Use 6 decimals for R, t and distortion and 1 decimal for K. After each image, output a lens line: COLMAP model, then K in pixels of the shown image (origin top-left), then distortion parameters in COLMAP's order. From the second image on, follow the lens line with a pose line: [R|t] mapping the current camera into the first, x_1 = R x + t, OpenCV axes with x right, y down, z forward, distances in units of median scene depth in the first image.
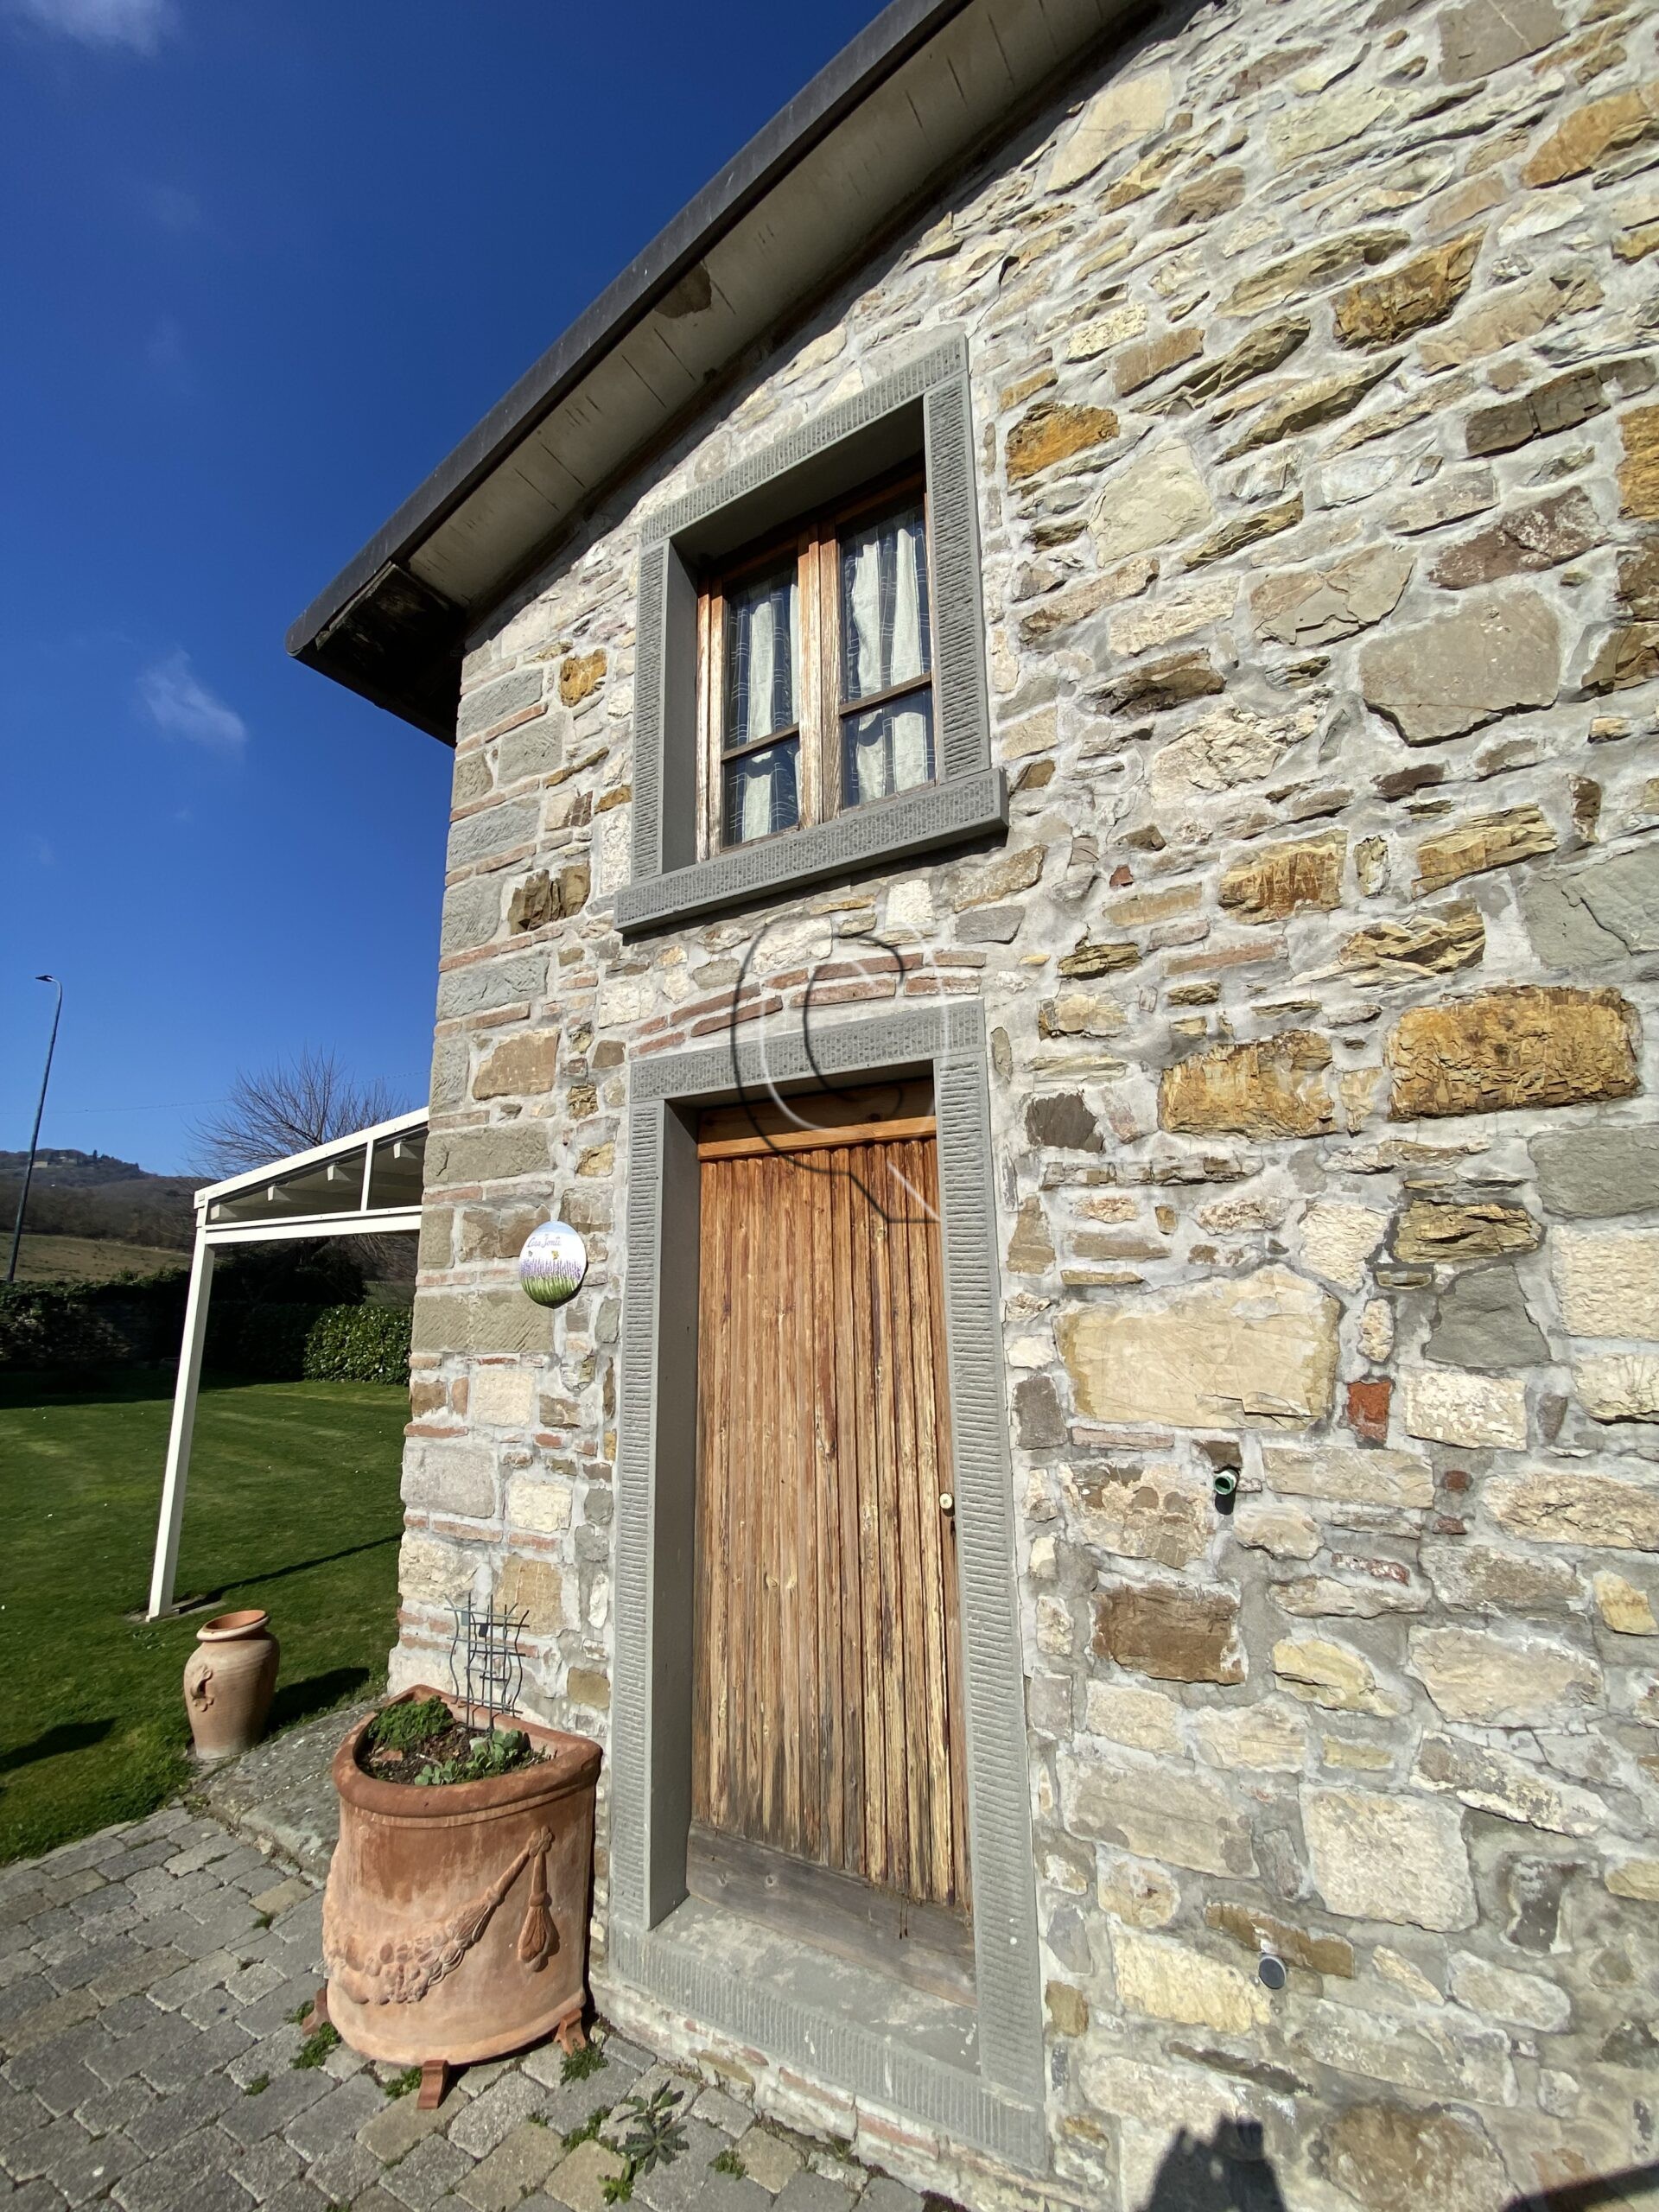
lens RADIAL K [[886.5, 0, 829.5], [0, 886.5, 1106.0], [0, 0, 1]] dist [0.025385, -0.024388]
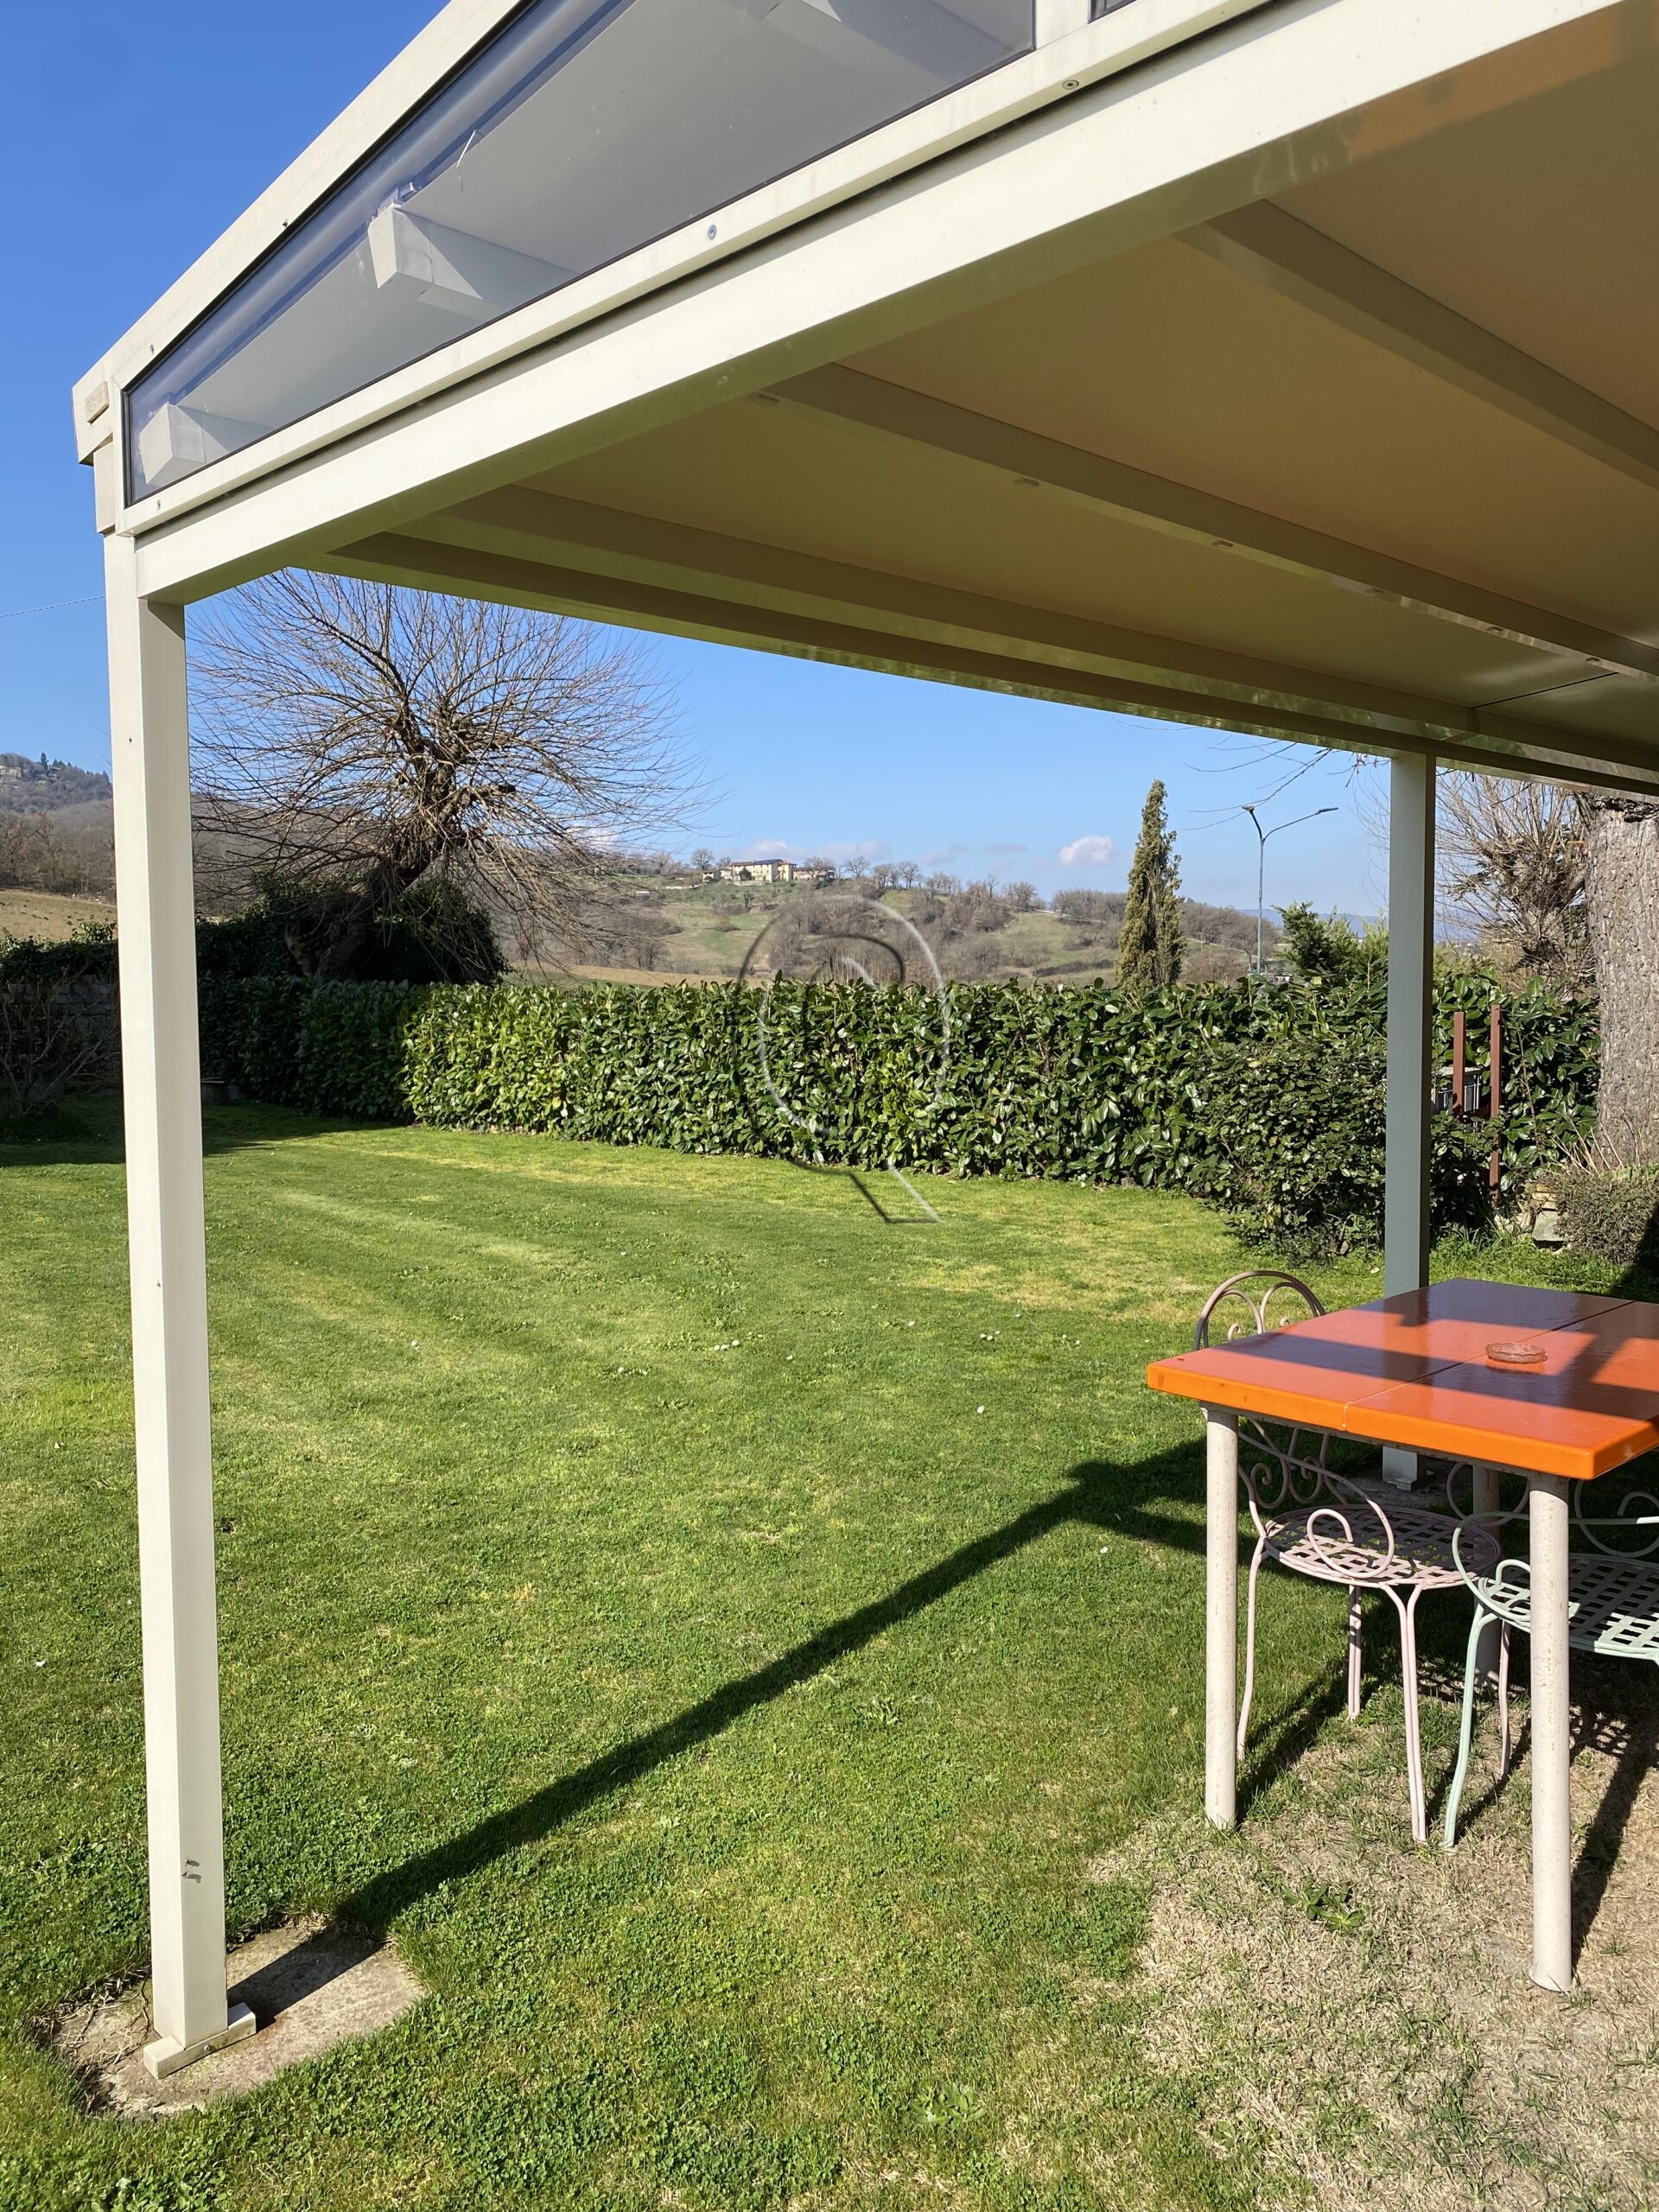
lens RADIAL K [[1688.9, 0, 829.5], [0, 1688.9, 1106.0], [0, 0, 1]] dist [0.012223, -0.001149]
pose [[0.964833, 0.025242, -0.261648, -0.881366], [0.047794, 0.961942, 0.269041, 0.364864], [0.258481, -0.272085, 0.926907, 1.301297]]
